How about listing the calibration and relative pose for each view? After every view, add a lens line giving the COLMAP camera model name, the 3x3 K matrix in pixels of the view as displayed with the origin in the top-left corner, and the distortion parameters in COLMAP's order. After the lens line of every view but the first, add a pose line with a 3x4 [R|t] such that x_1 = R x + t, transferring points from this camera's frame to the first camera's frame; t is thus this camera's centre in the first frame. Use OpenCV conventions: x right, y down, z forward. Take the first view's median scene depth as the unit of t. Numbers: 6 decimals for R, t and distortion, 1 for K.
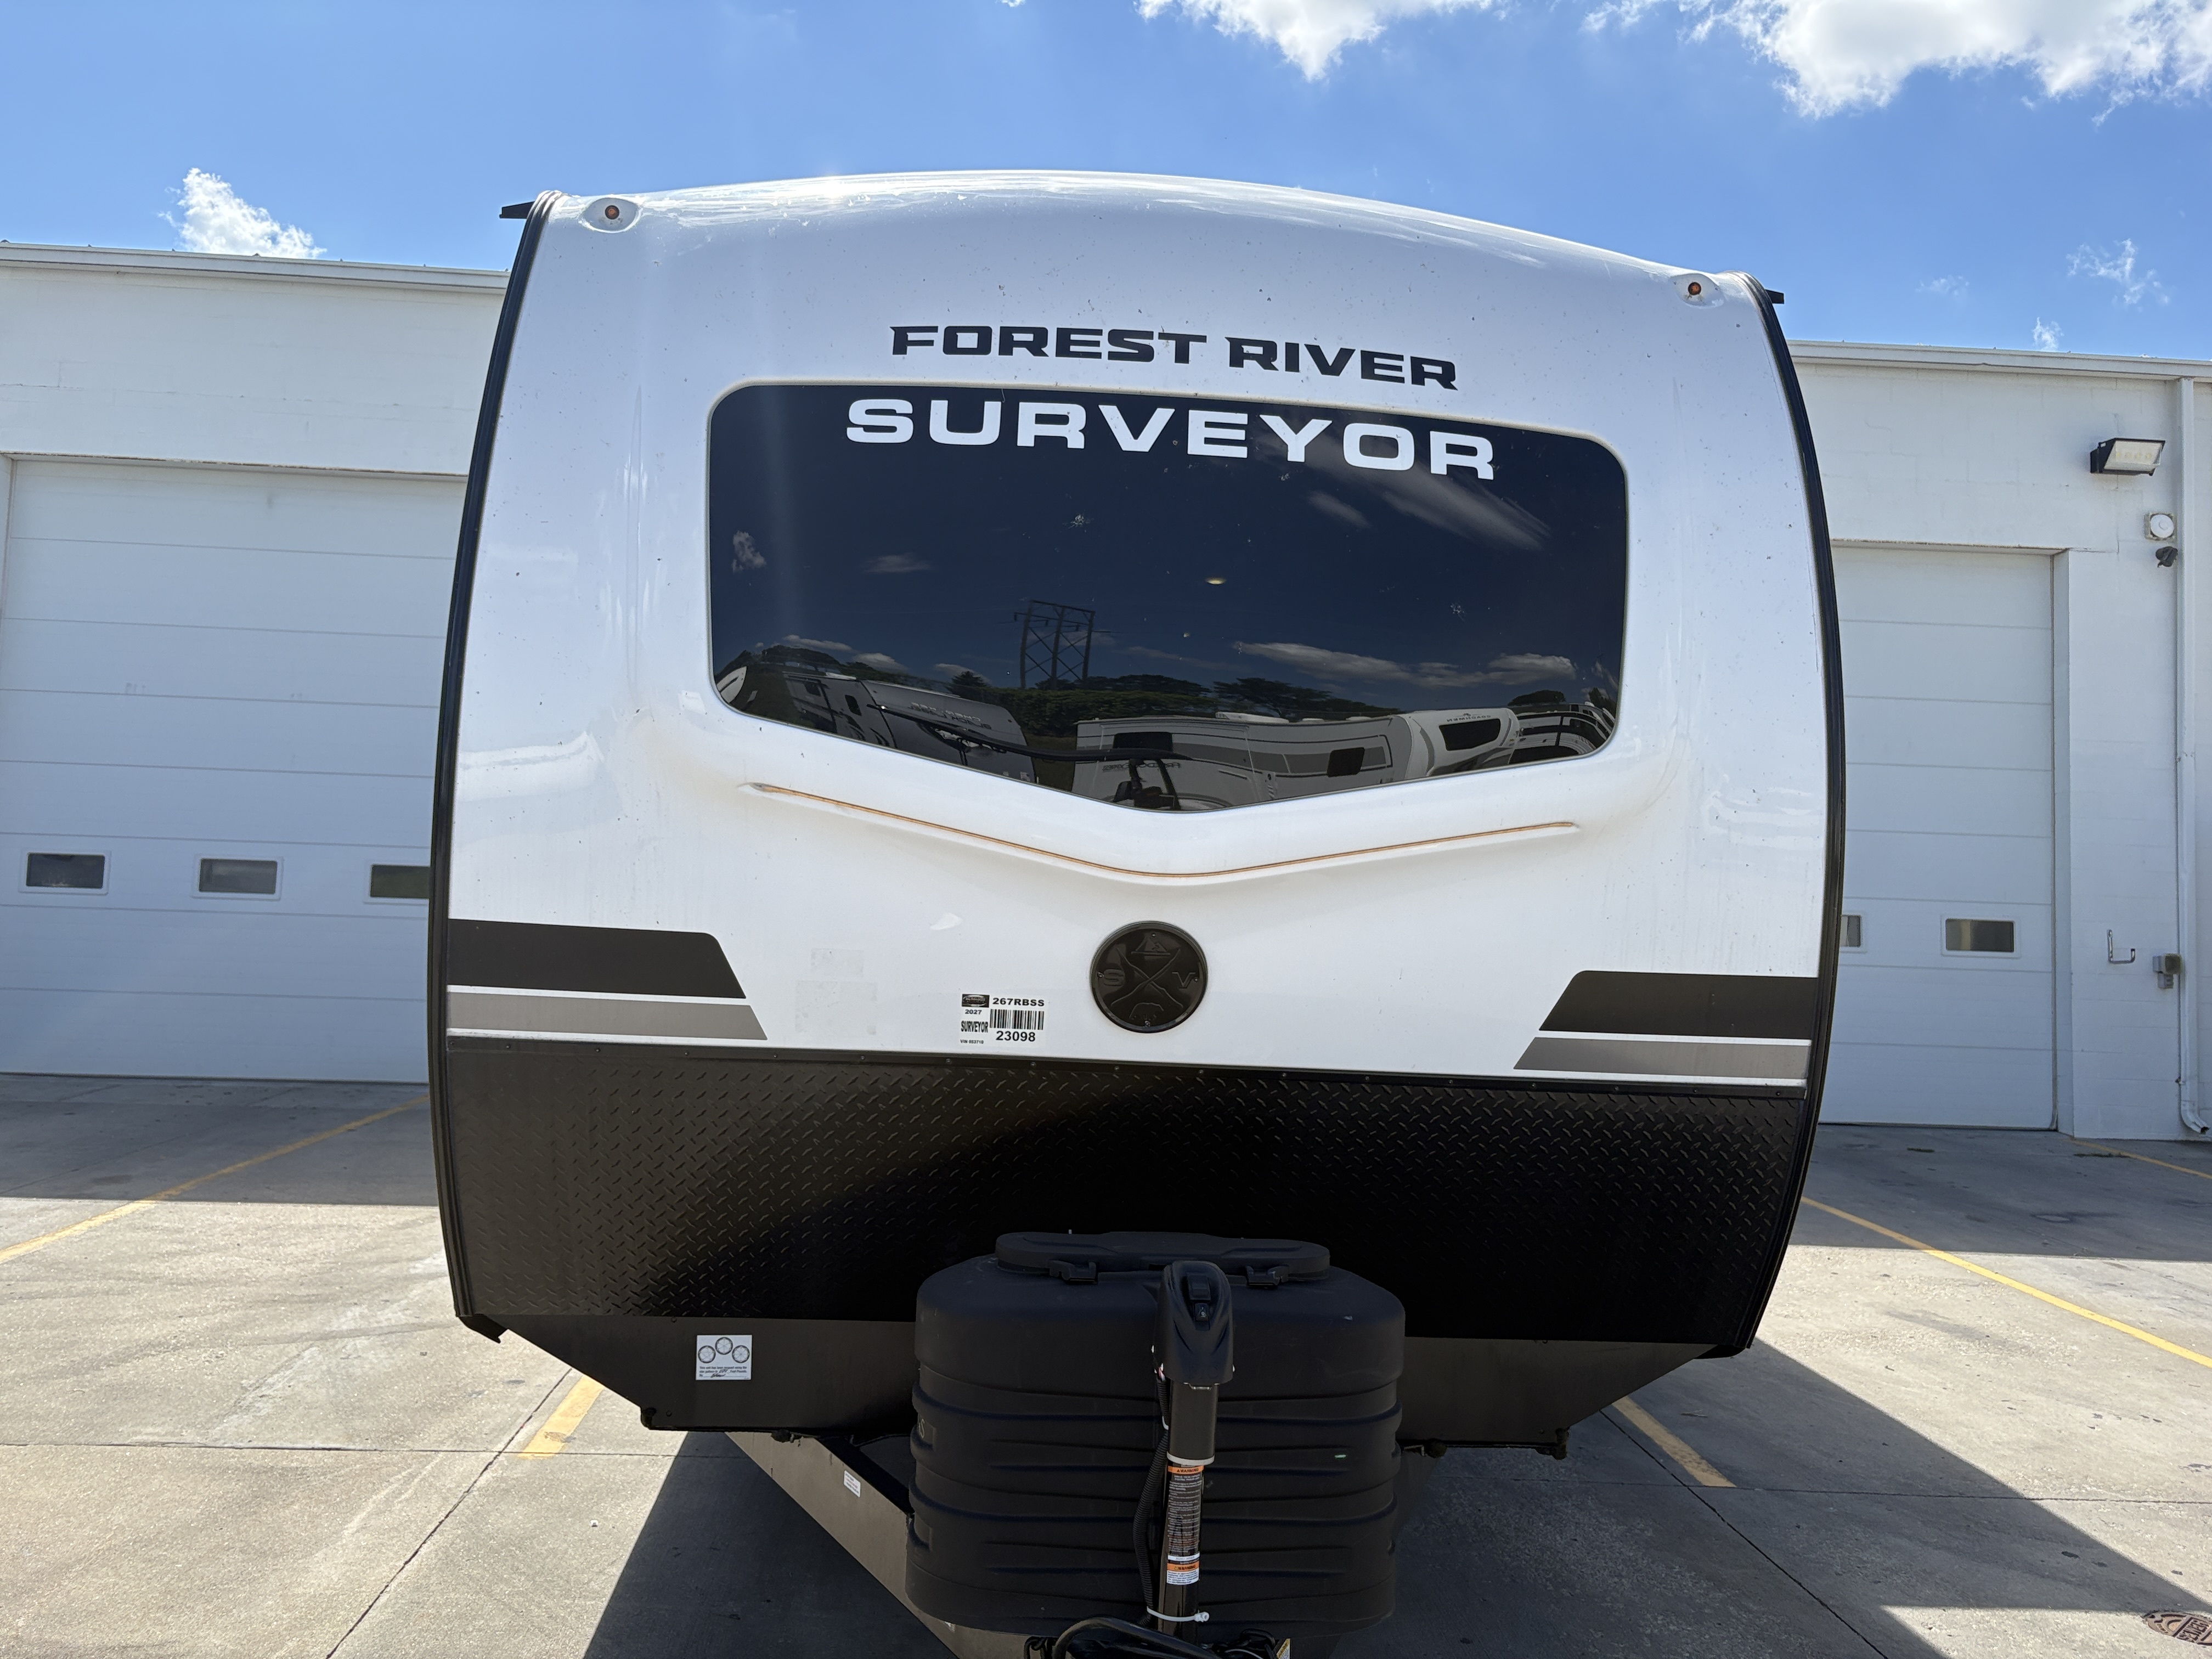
lens RADIAL K [[1683.5, 0, 1114.7], [0, 1683.5, 821.7], [0, 0, 1]] dist [0.030216, -0.026113]
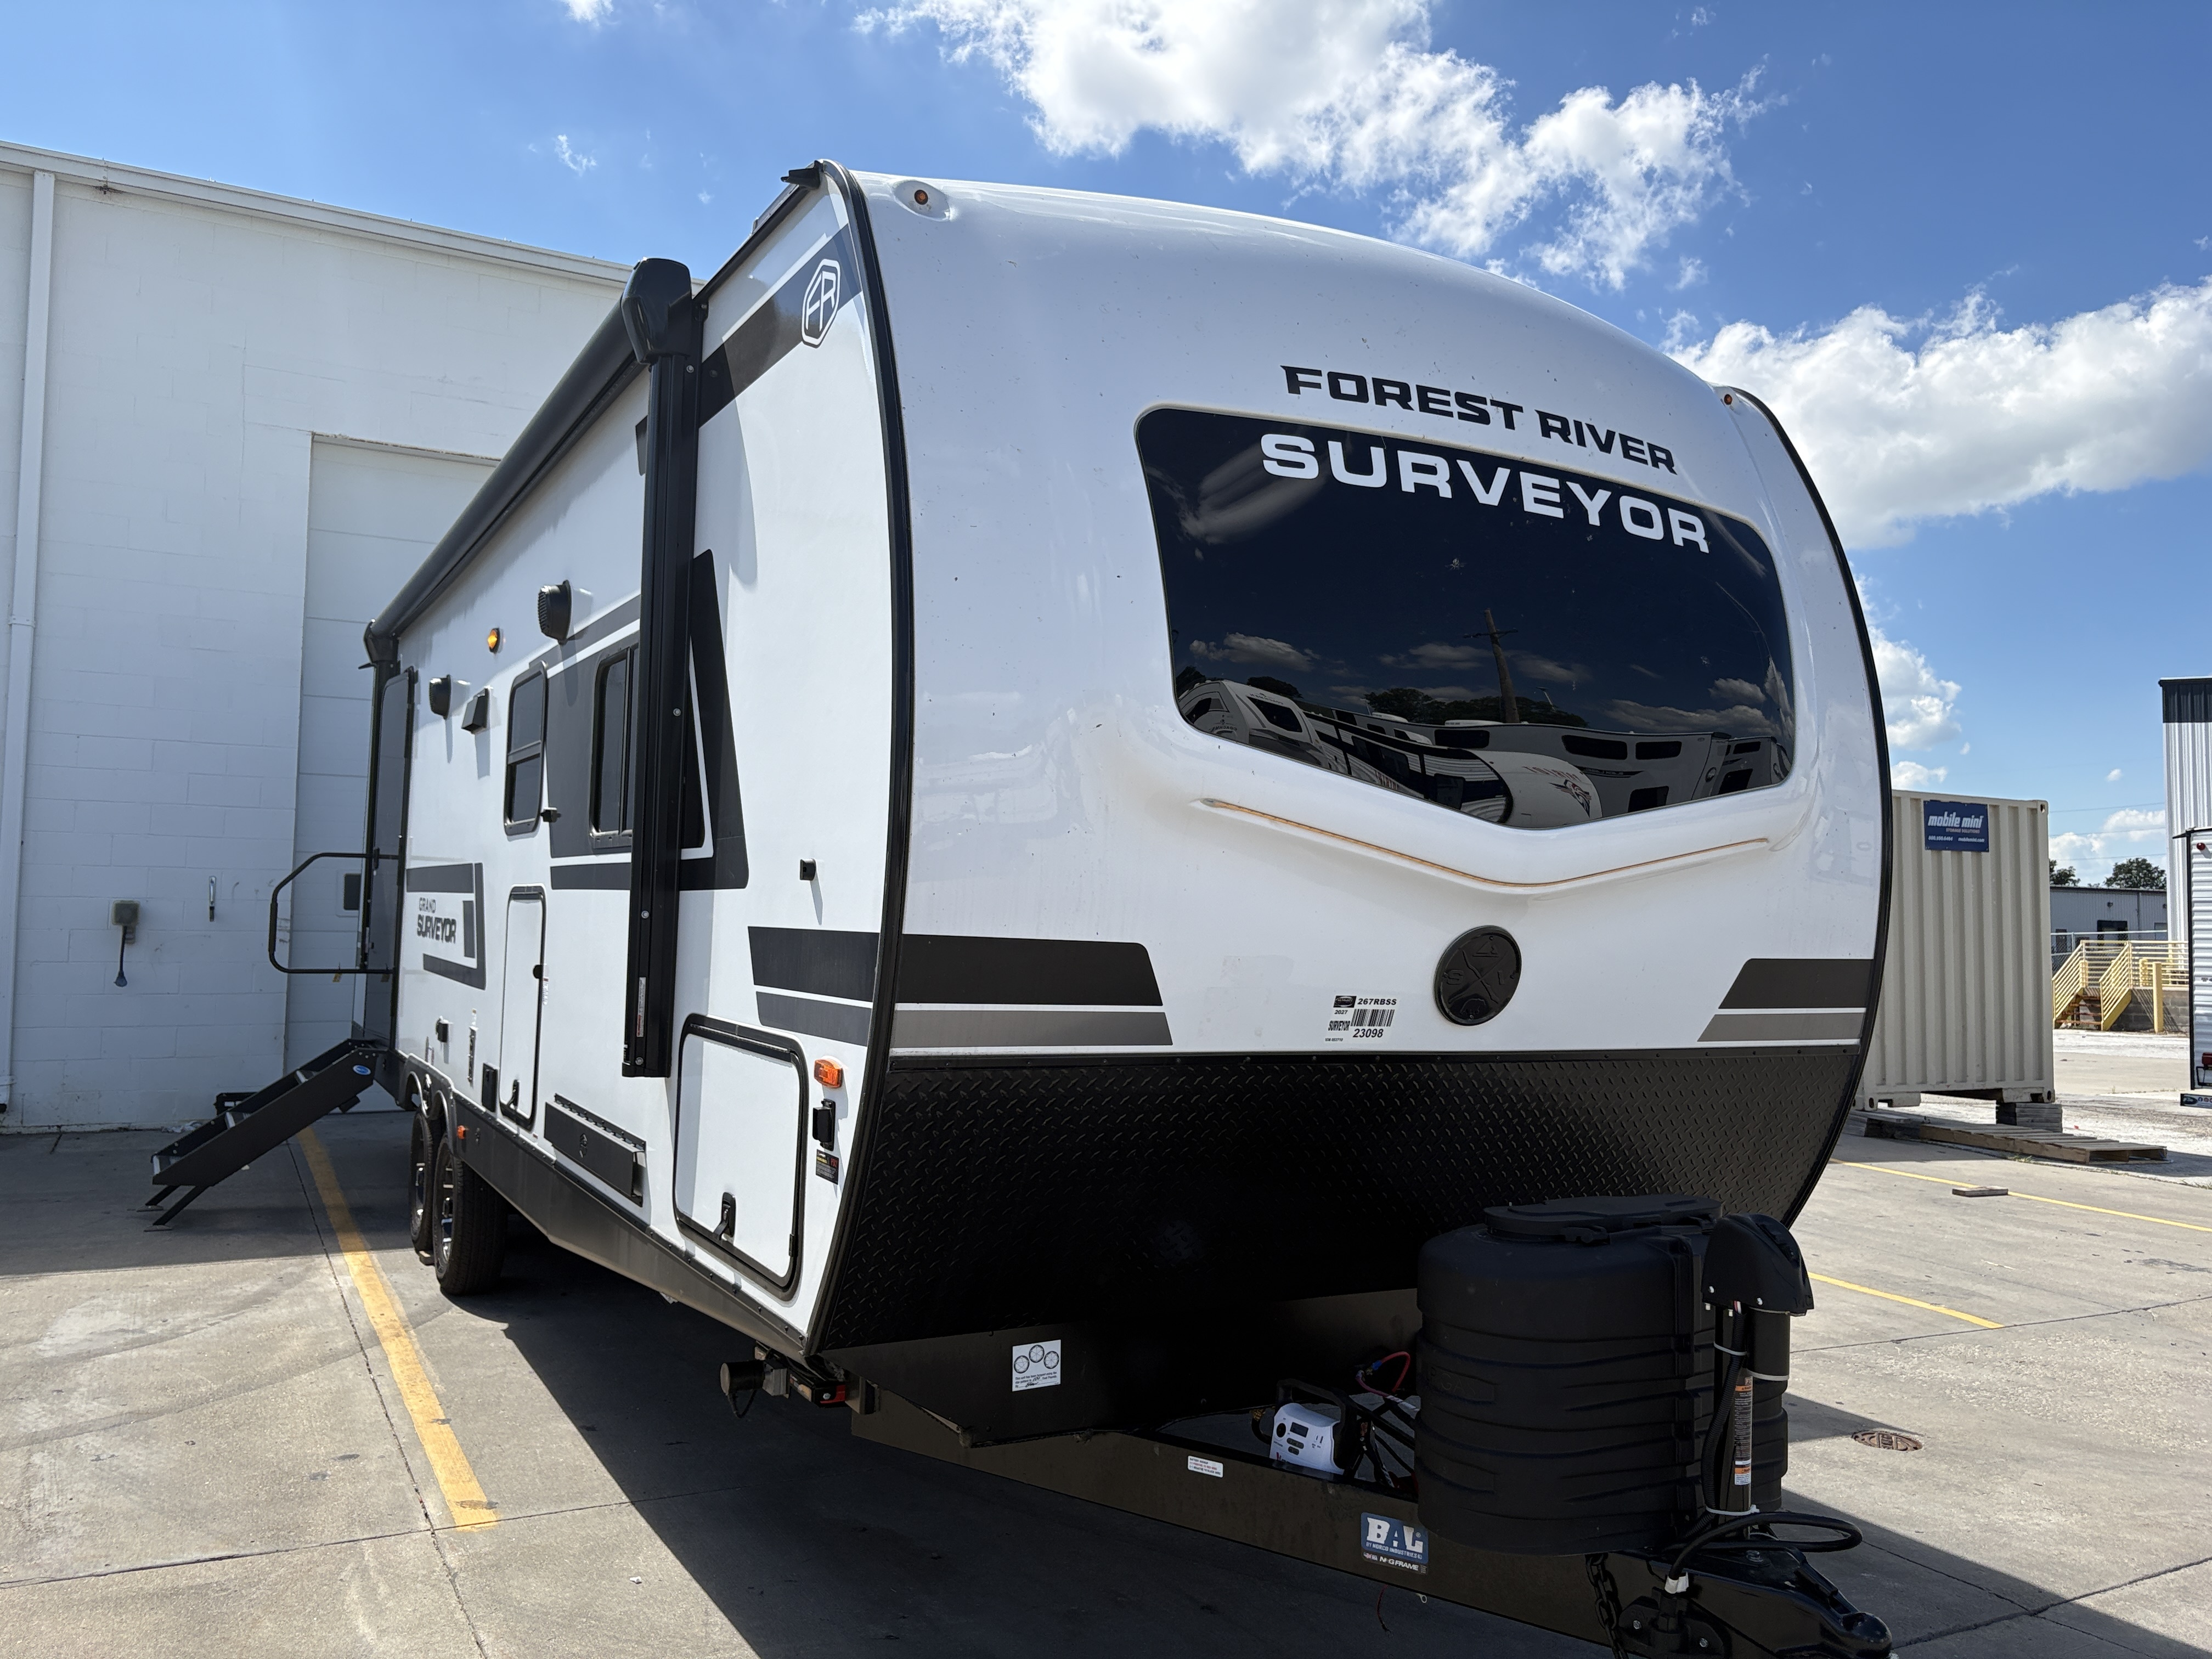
lens RADIAL K [[1683.5, 0, 1116.5], [0, 1683.5, 826.7], [0, 0, 1]] dist [0.030216, -0.026113]
pose [[0.907898, 0.007533, 0.419124, -0.668055], [-0.013319, 0.999852, 0.010881, -0.015384], [-0.418980, -0.015461, 0.907864, 0.082917]]
